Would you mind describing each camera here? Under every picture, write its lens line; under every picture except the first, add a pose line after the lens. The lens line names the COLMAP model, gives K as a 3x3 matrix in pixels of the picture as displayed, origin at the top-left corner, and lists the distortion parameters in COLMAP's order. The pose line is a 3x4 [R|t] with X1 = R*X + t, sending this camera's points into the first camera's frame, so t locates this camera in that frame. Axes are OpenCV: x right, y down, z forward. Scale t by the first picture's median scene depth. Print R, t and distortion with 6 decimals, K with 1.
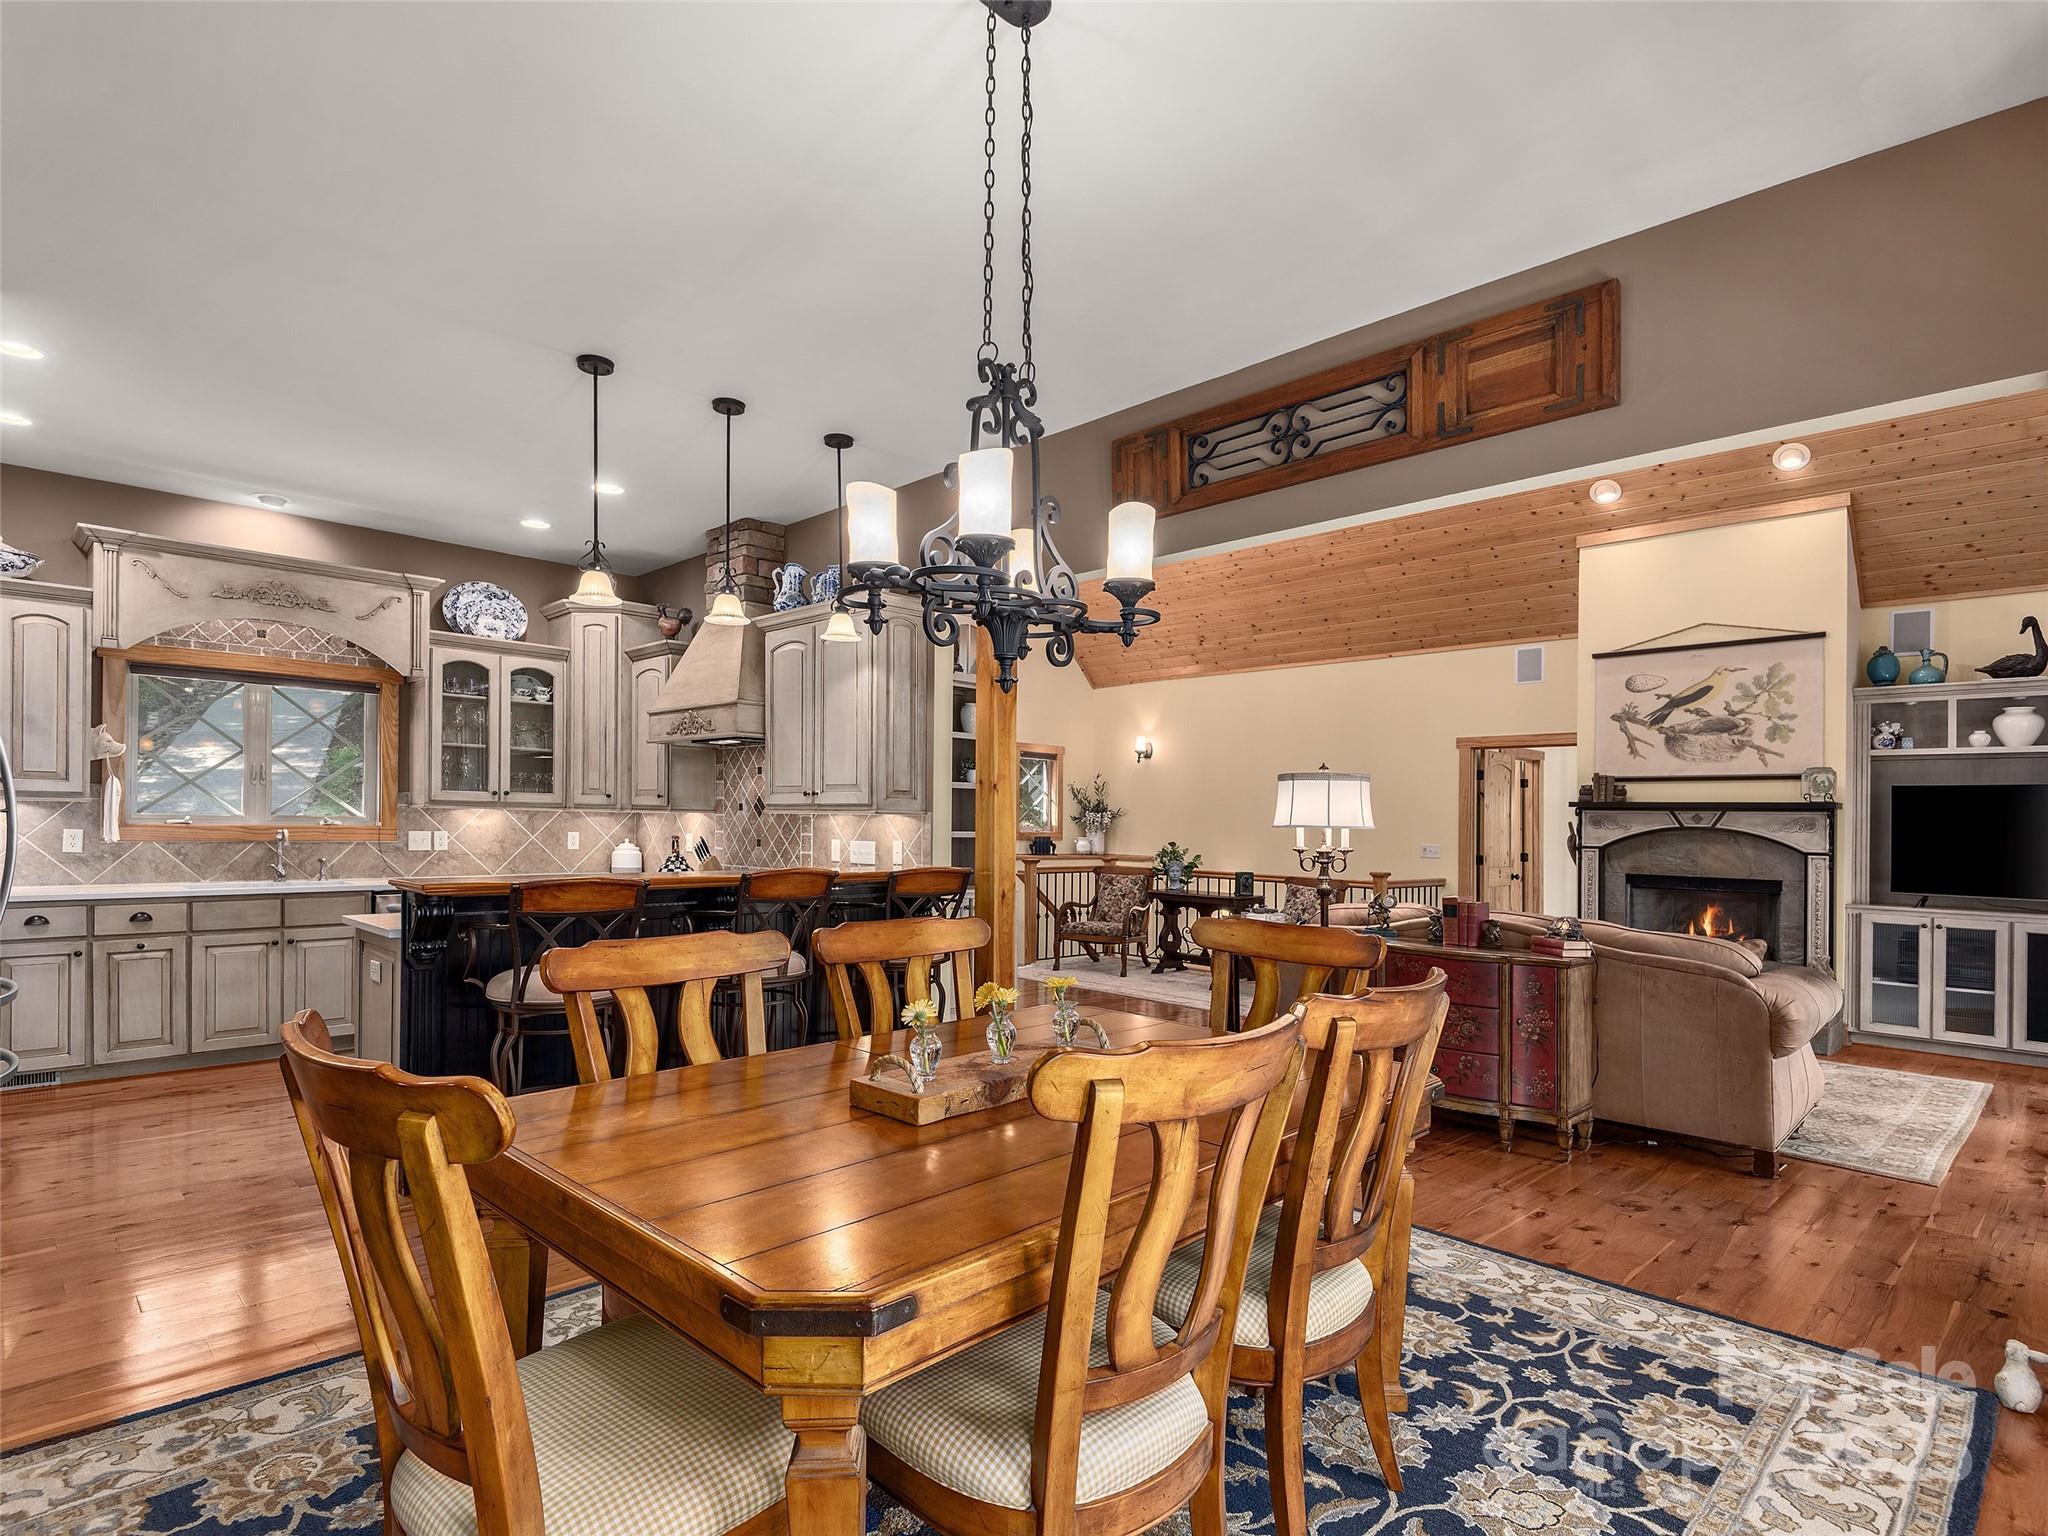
lens RADIAL K [[1046.1, 0, 1036.7], [0, 1046.1, 821.9], [0, 0, 1]] dist [0.041404, -0.027634]
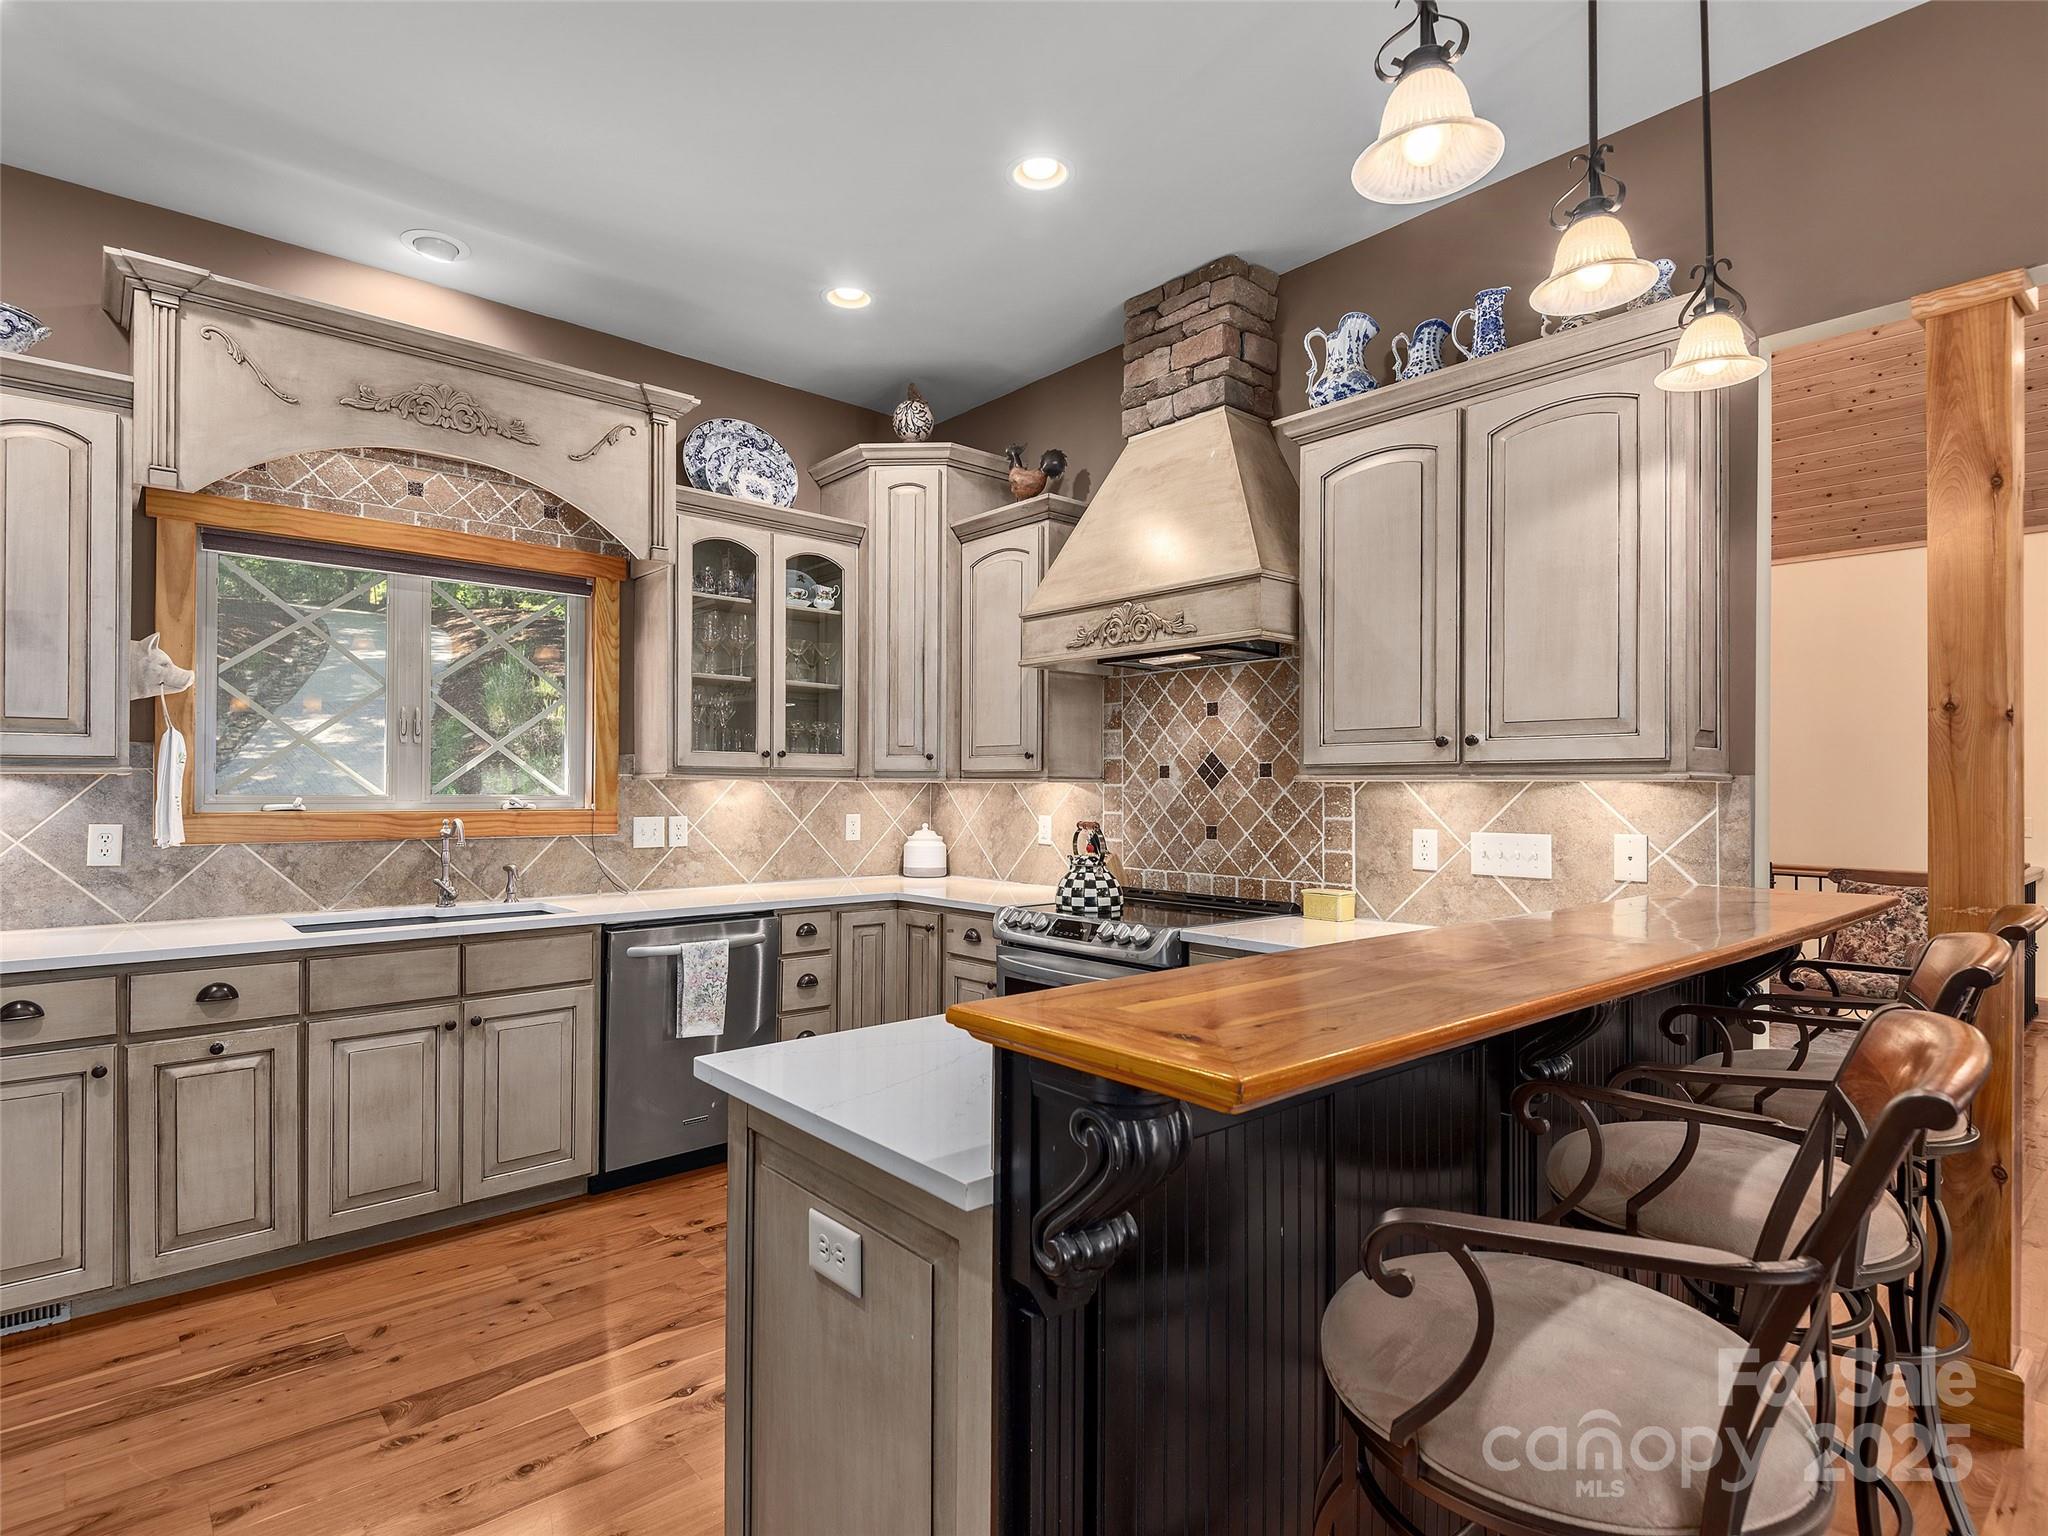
lens RADIAL K [[1062.7, 0, 1028.2], [0, 1062.7, 774.2], [0, 0, 1]] dist [0.035618, -0.028233]
pose [[0.997391, -0.012630, -0.071069, -0.352092], [0.011620, 0.999826, -0.014603, -0.005046], [0.071241, 0.013739, 0.997365, 0.433227]]
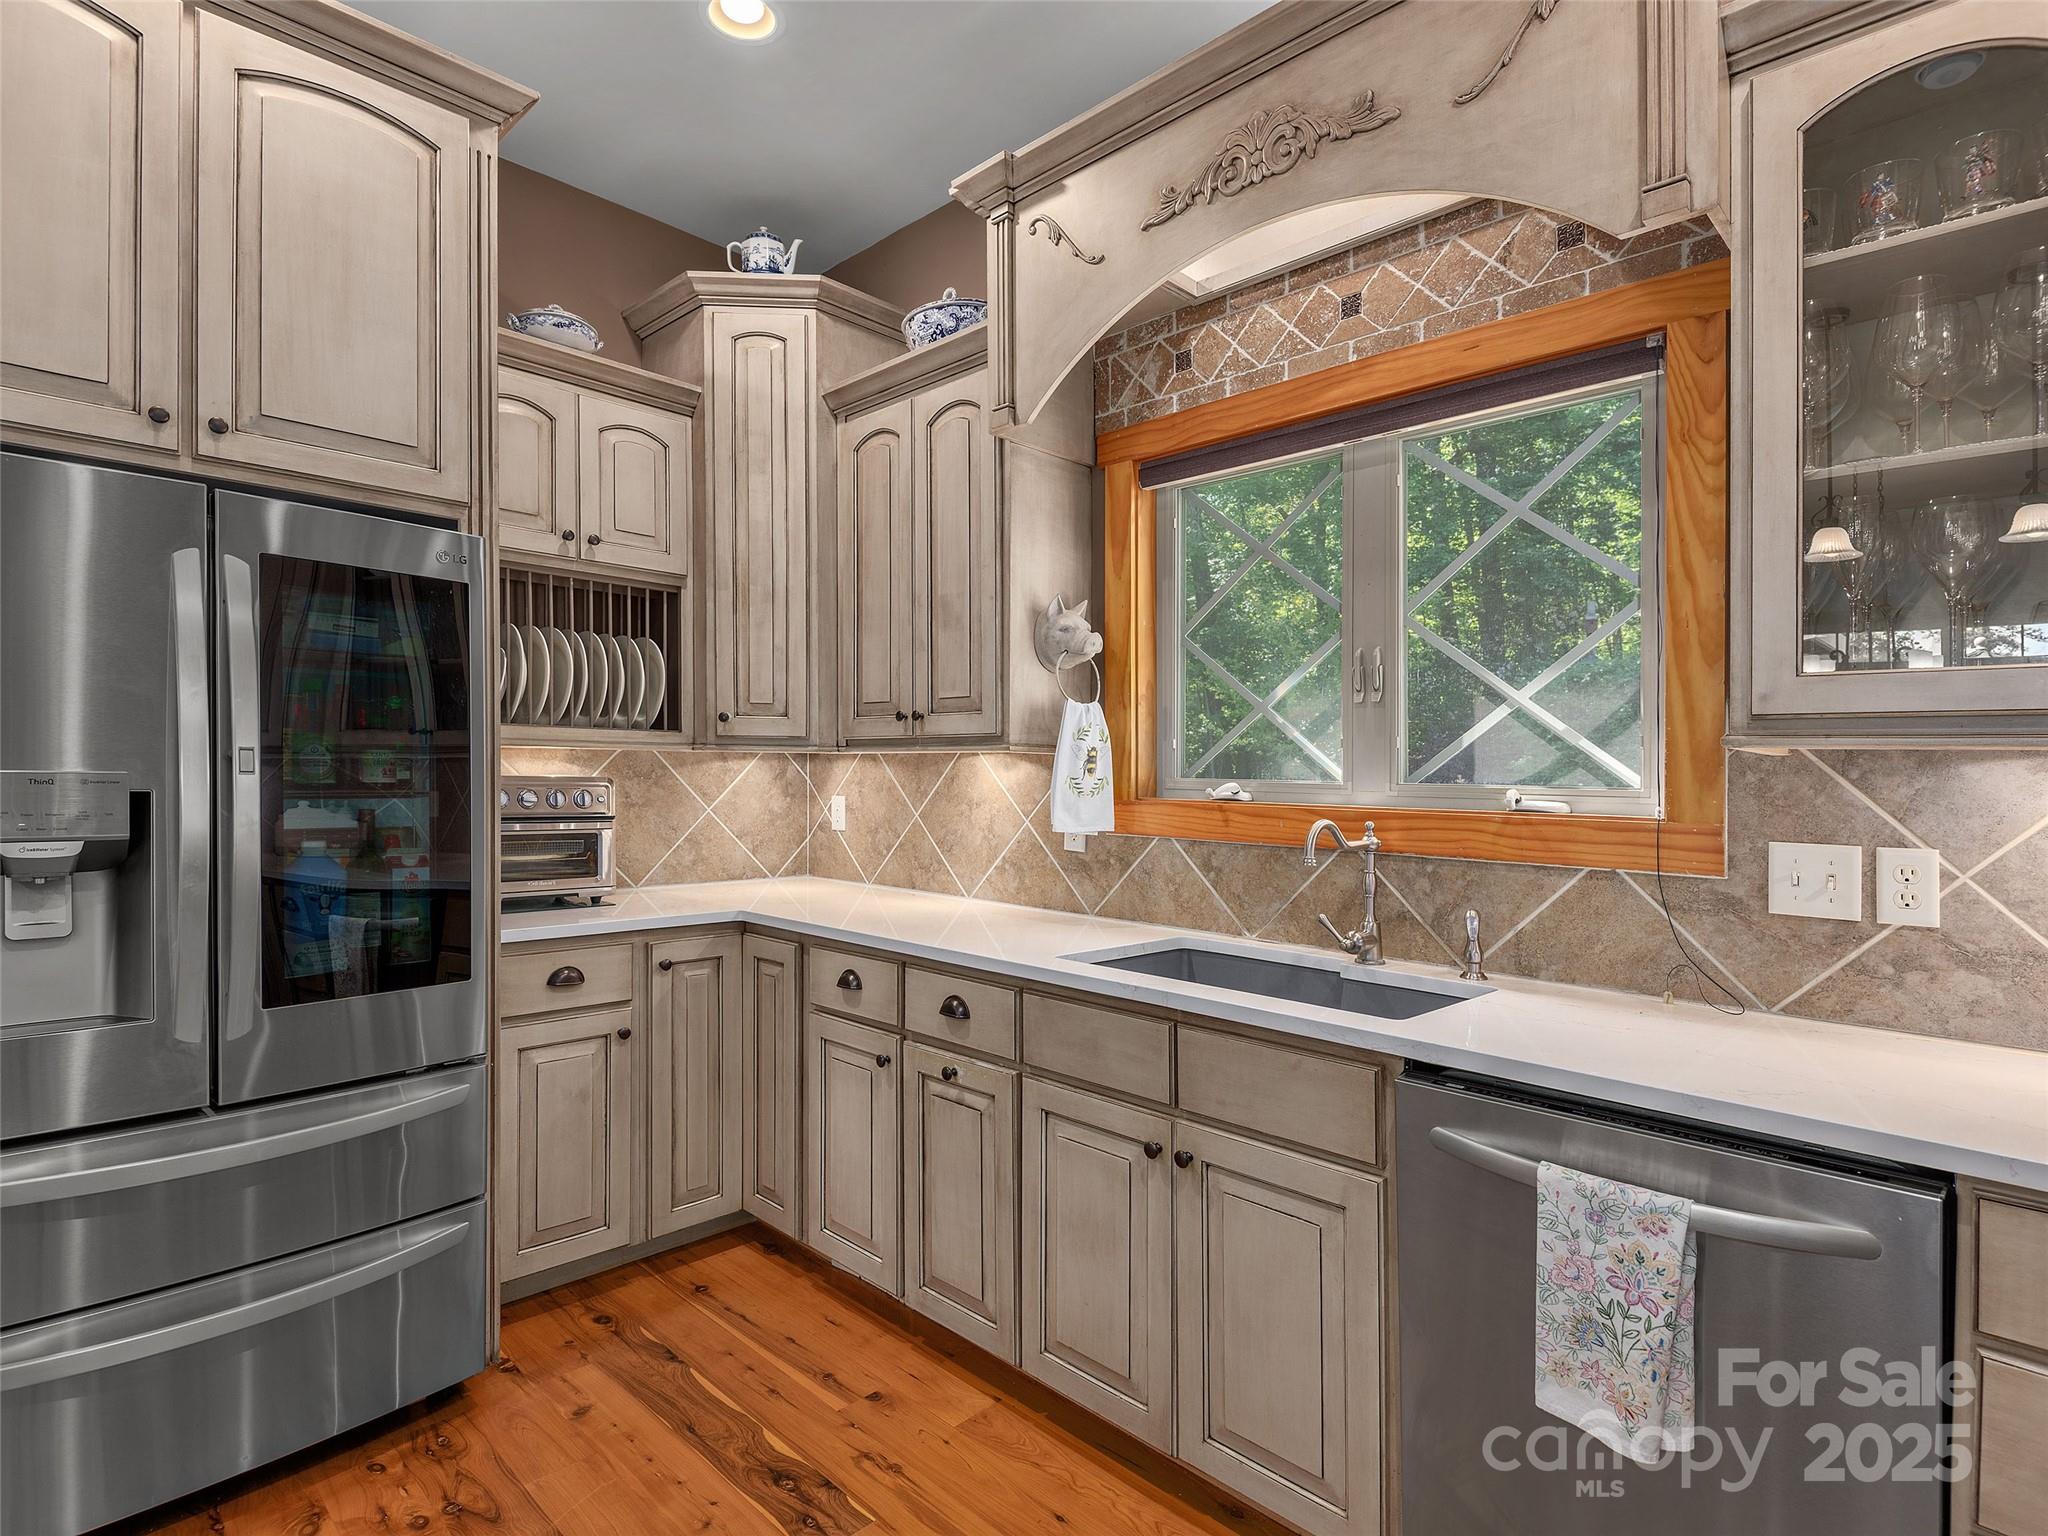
lens RADIAL K [[1062.7, 0, 1028.2], [0, 1062.7, 774.2], [0, 0, 1]] dist [0.035618, -0.028233]
pose [[-0.031649, -0.013229, -0.999411, -0.348177], [-0.016364, 0.999785, -0.012716, -0.002076], [0.999365, 0.015952, -0.031859, 0.908370]]
